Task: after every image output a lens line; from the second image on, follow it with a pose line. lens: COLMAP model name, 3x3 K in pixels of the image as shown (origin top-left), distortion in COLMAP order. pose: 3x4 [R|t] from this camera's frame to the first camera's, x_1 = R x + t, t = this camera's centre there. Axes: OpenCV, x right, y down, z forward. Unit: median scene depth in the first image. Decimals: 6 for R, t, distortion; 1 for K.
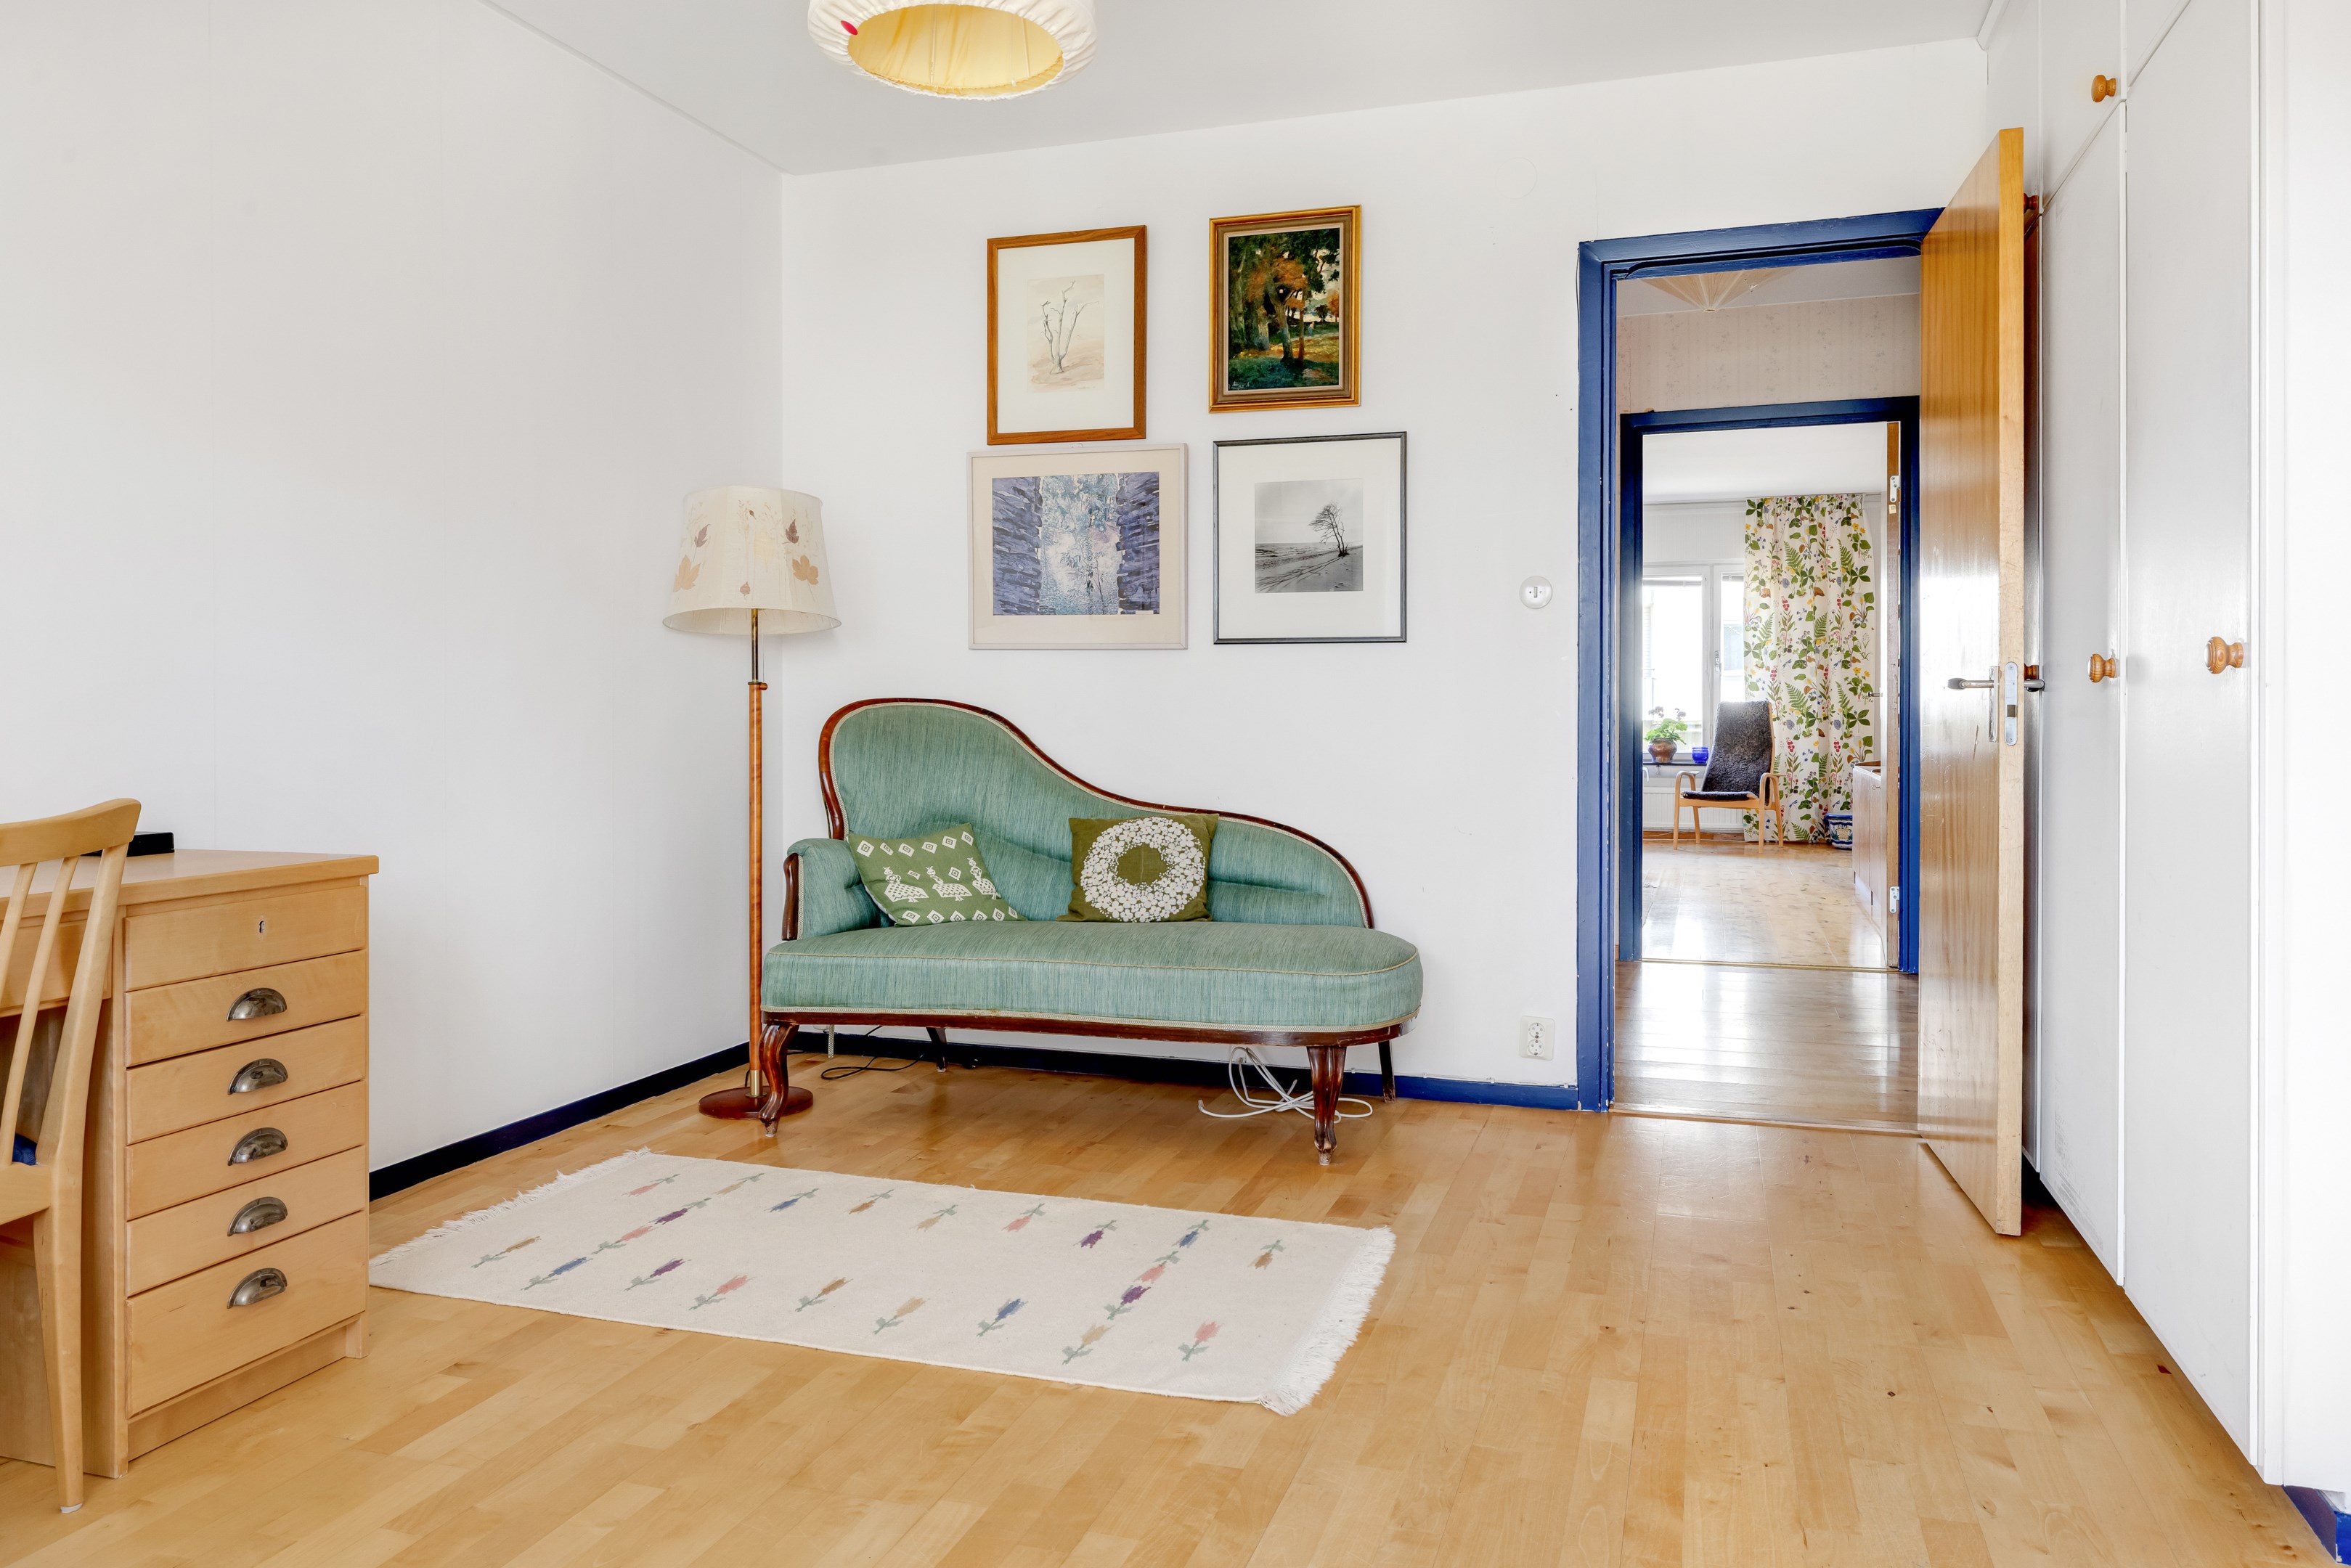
lens RADIAL K [[1617.3, 0, 1184.6], [0, 1617.3, 732.2], [0, 0, 1]] dist [-0.003282, -0.001678]
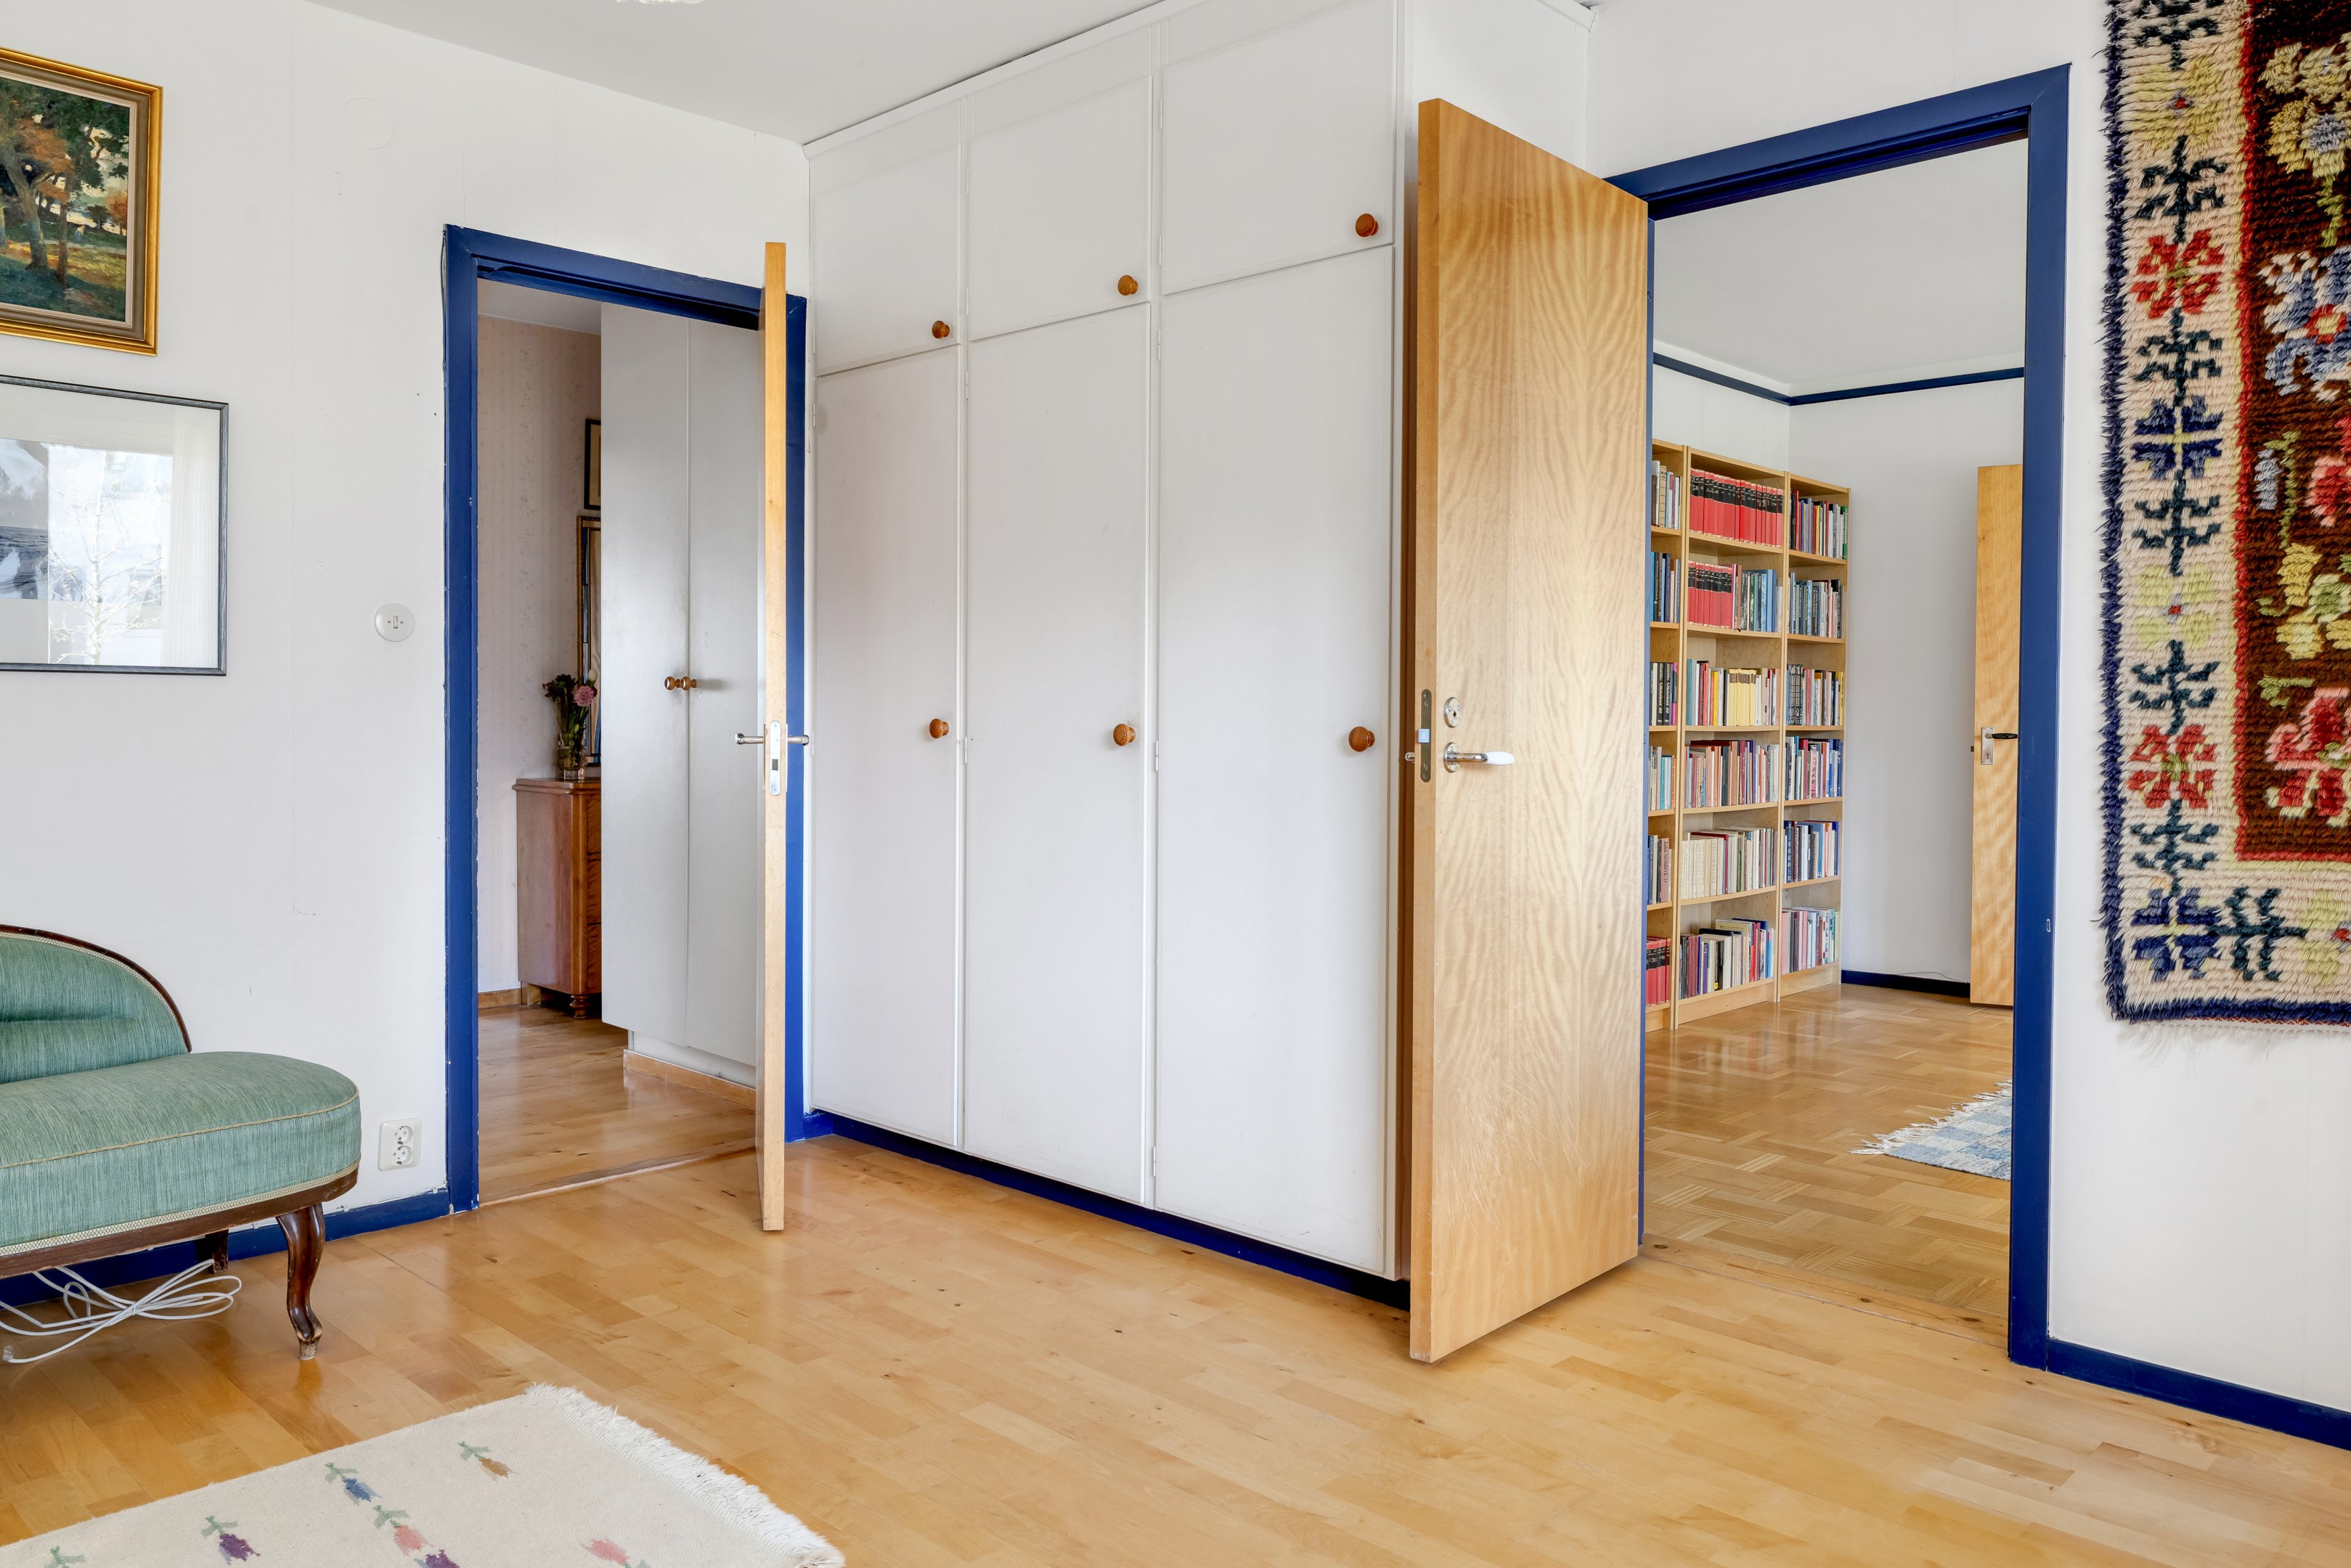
lens RADIAL K [[1734.2, 0, 1179.2], [0, 1734.2, 738.4], [0, 0, 1]] dist [0.002869, 0.000152]
pose [[0.415553, -0.014464, 0.909454, -0.444944], [0.004494, 0.999894, 0.013849, -0.035866], [-0.909558, -0.001668, 0.415574, 0.247553]]
